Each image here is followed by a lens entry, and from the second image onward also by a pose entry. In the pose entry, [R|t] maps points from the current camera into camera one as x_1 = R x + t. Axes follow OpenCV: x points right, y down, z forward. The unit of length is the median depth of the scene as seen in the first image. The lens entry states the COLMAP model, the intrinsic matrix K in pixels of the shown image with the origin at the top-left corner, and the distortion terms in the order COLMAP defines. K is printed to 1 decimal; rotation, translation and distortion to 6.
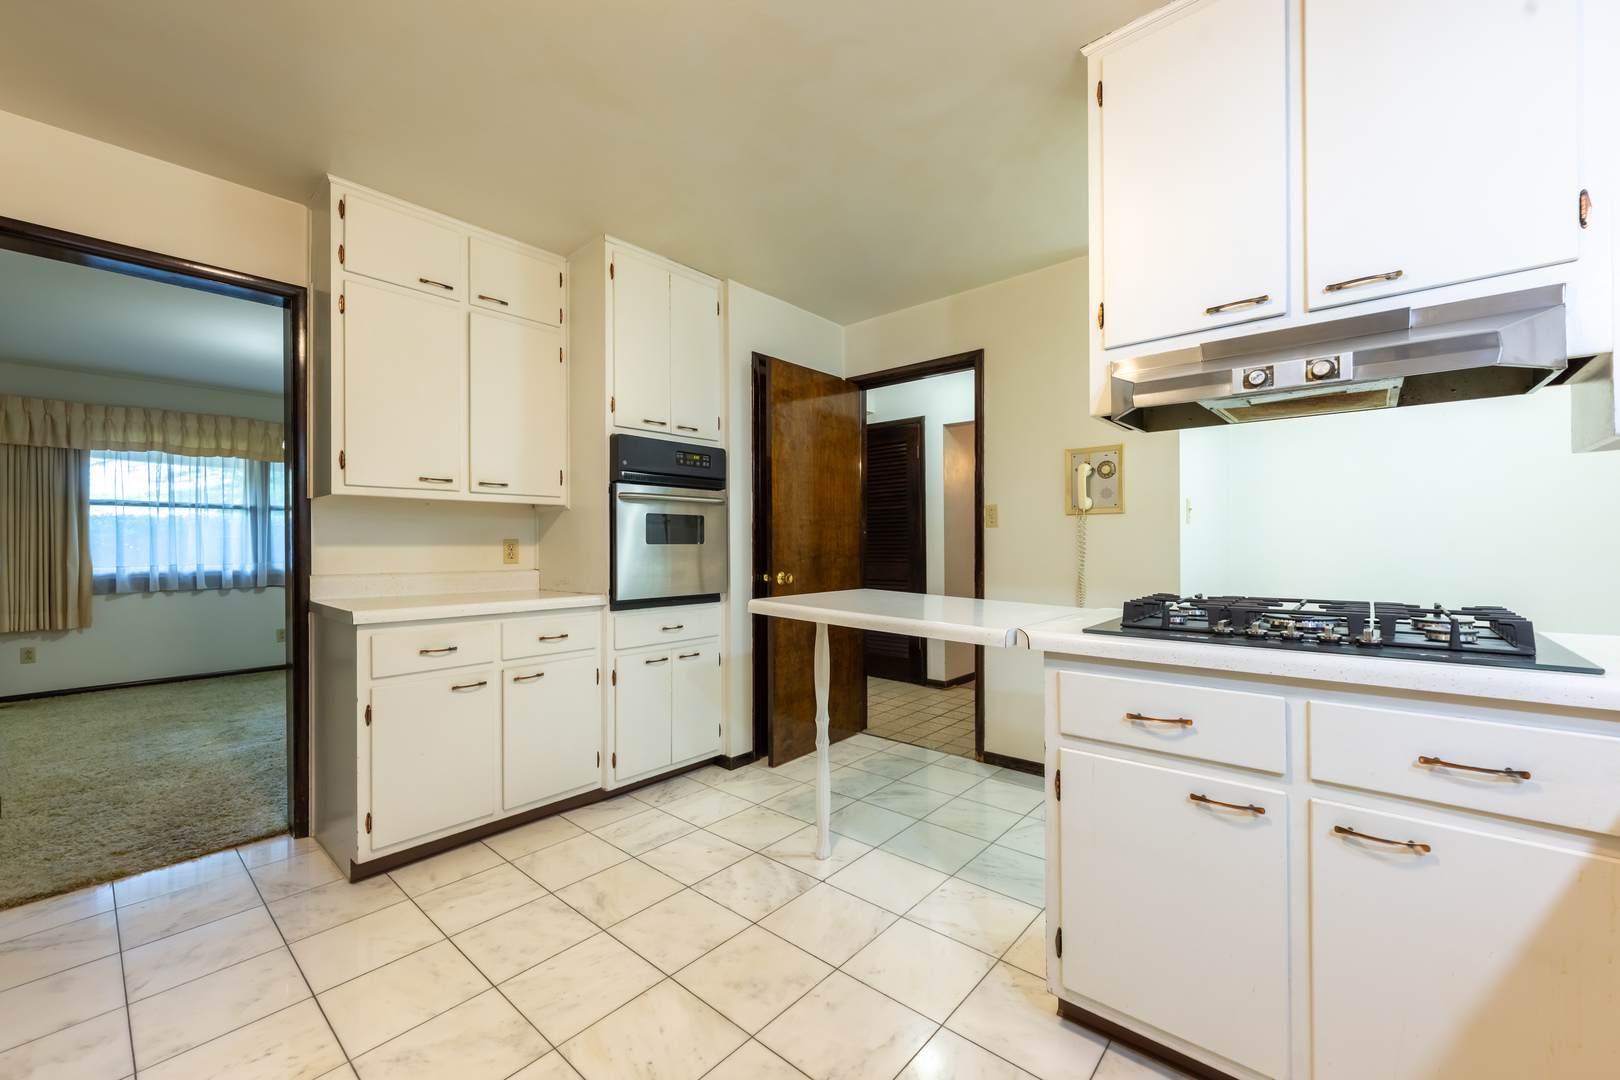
lens RADIAL K [[648.0, 0, 796.8], [0, 648.0, 543.3], [0, 0, 1]] dist [-0.002514, 0.000541]
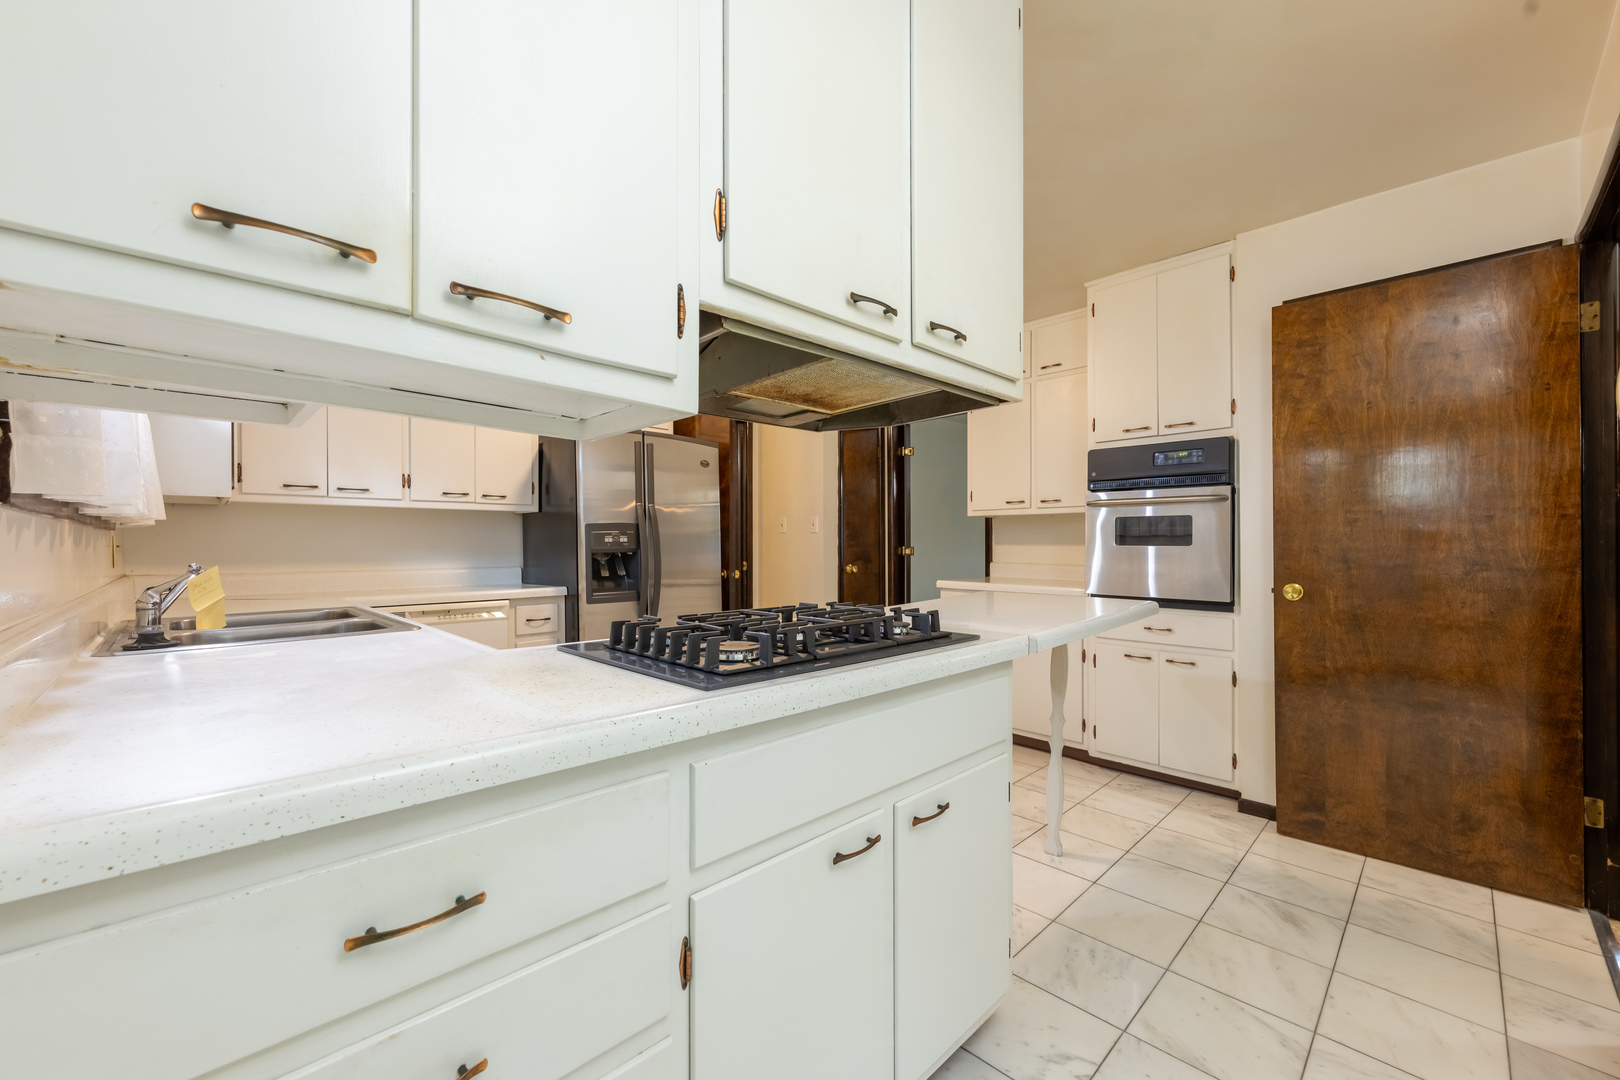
lens RADIAL K [[648.0, 0, 820.7], [0, 648.0, 544.9], [0, 0, 1]] dist [-0.002514, 0.000541]
pose [[-0.059866, 0.005862, -0.998189, 0.796707], [-0.002350, 0.999979, 0.006014, -0.004440], [0.998204, 0.002706, -0.059851, 0.513480]]
